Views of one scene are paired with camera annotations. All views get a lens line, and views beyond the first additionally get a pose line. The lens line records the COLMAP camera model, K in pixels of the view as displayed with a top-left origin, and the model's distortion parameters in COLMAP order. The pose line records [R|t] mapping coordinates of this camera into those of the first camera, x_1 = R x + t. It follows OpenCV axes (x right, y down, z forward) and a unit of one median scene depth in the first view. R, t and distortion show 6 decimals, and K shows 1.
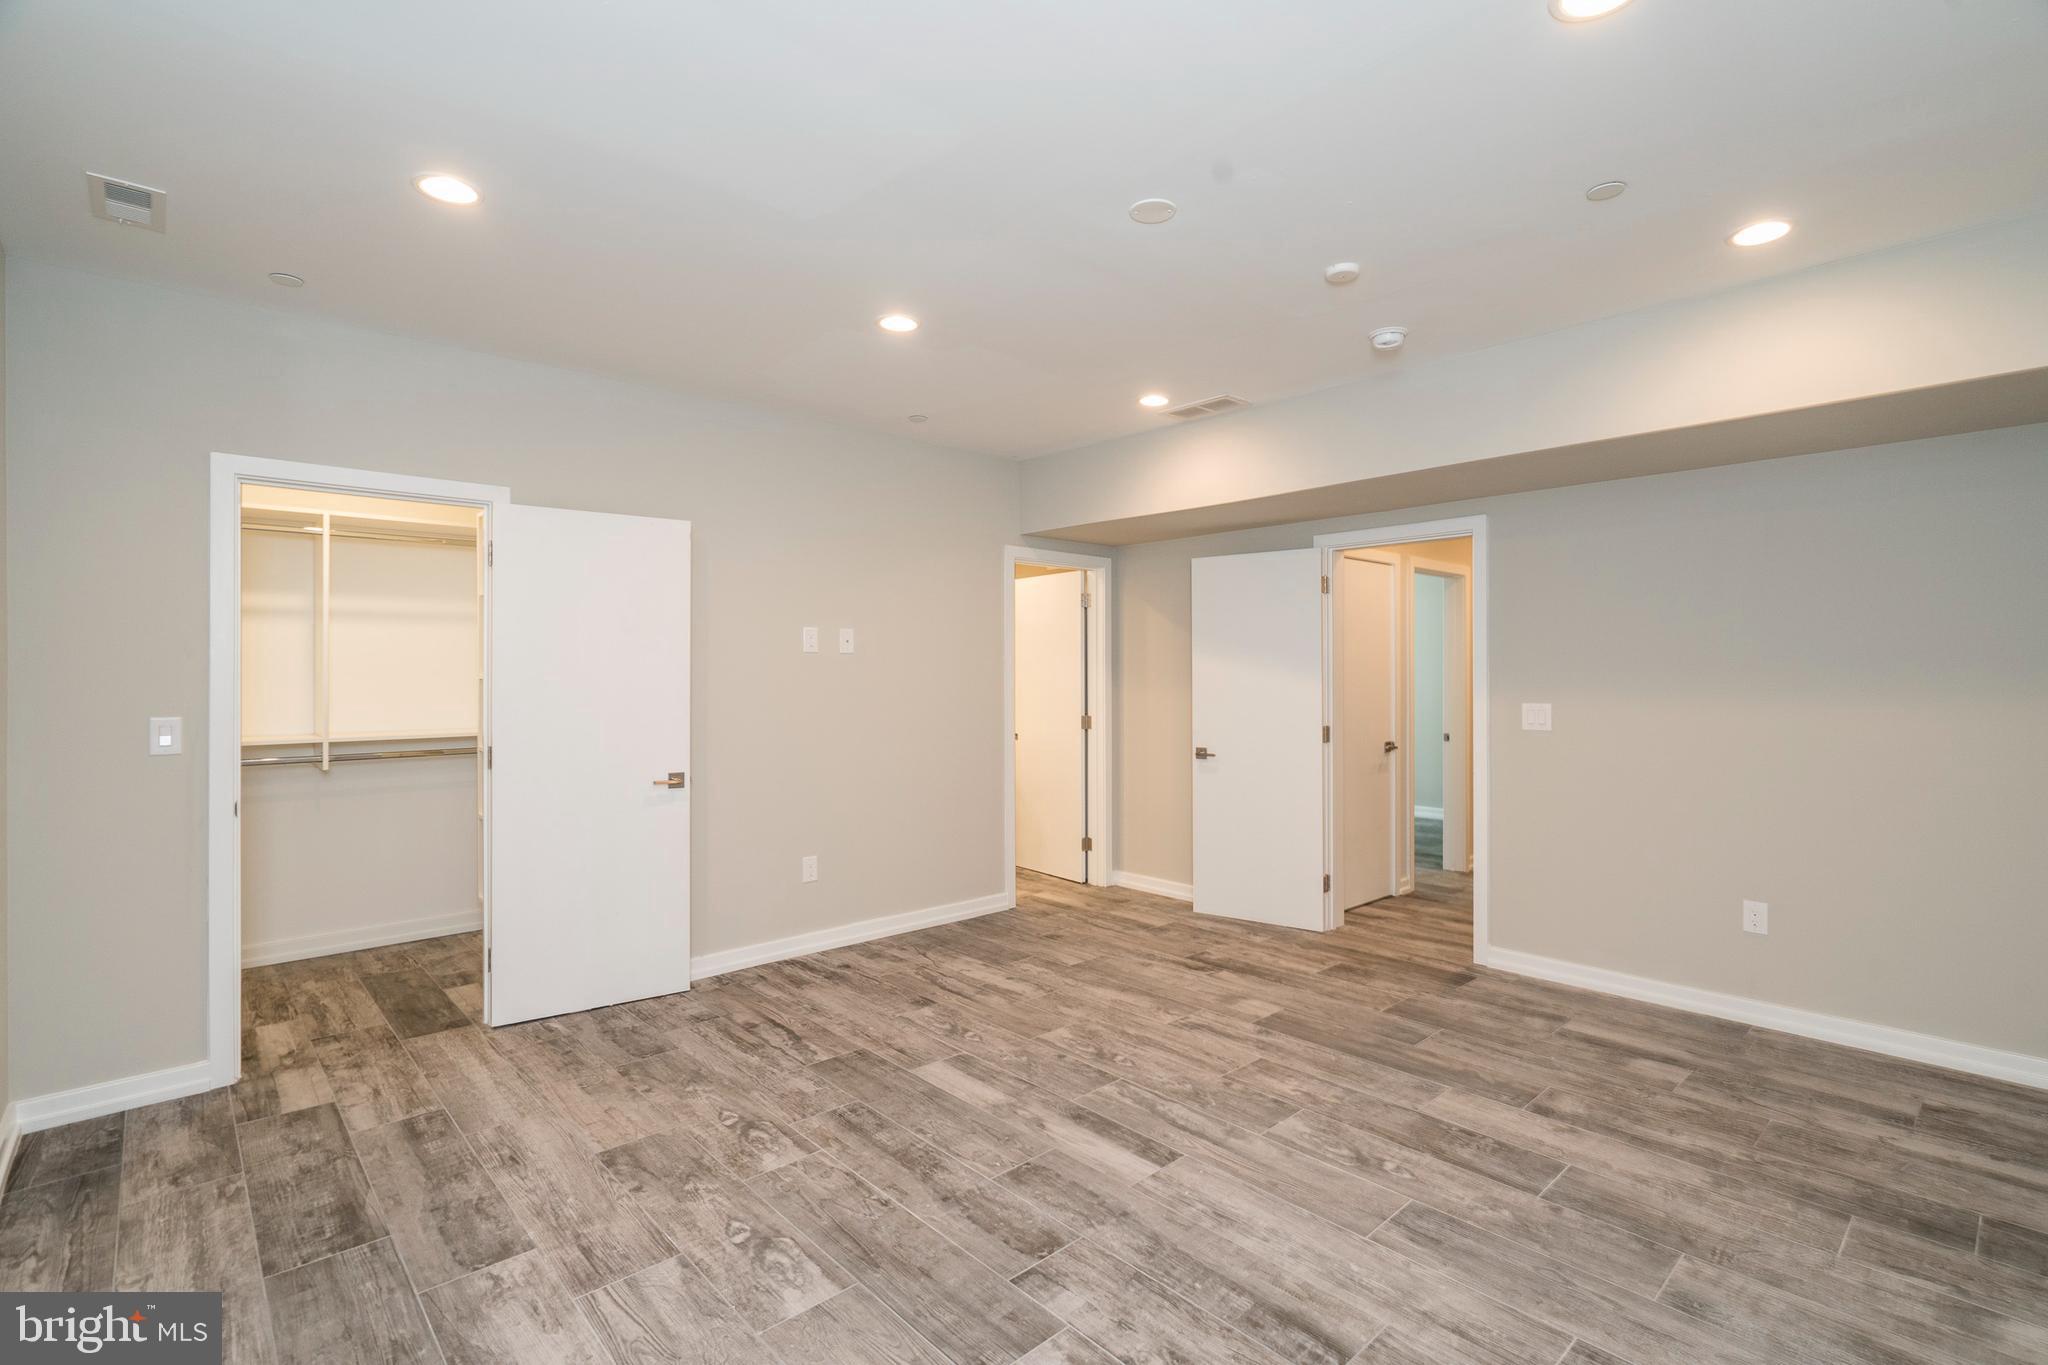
lens RADIAL K [[940.5, 0, 1025.7], [0, 940.5, 677.0], [0, 0, 1]] dist [-0.001475, 0.000422]
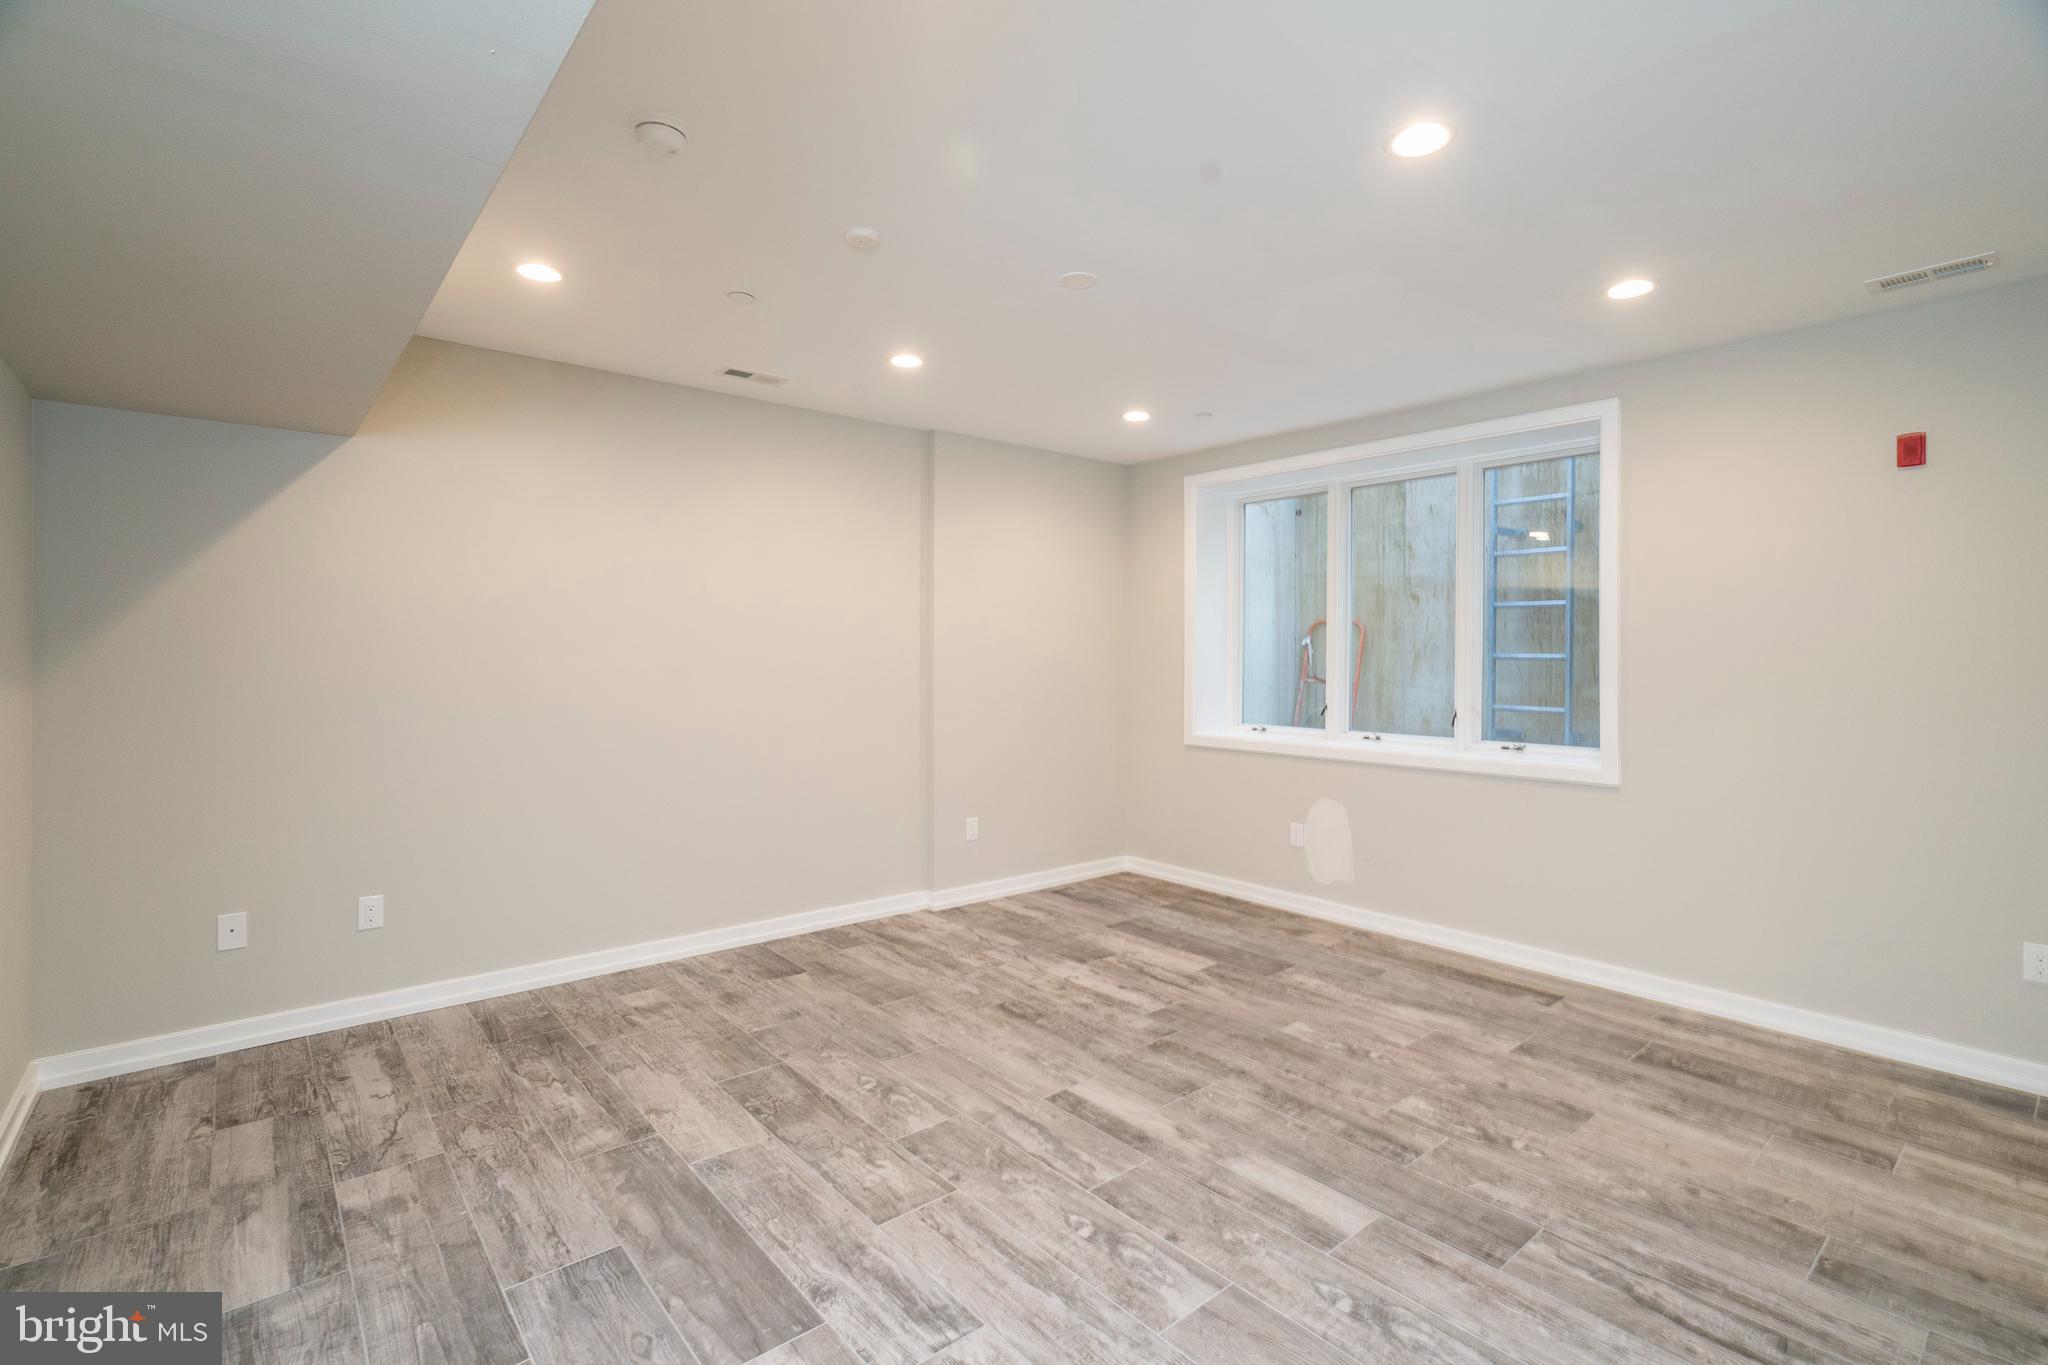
lens RADIAL K [[940.5, 0, 1022.6], [0, 940.5, 672.2], [0, 0, 1]] dist [-0.001475, 0.000422]
pose [[-0.999025, -0.001538, 0.044113, 0.133336], [-0.000692, 0.999816, 0.019194, -0.010966], [-0.044135, 0.019145, -0.998842, 1.923762]]
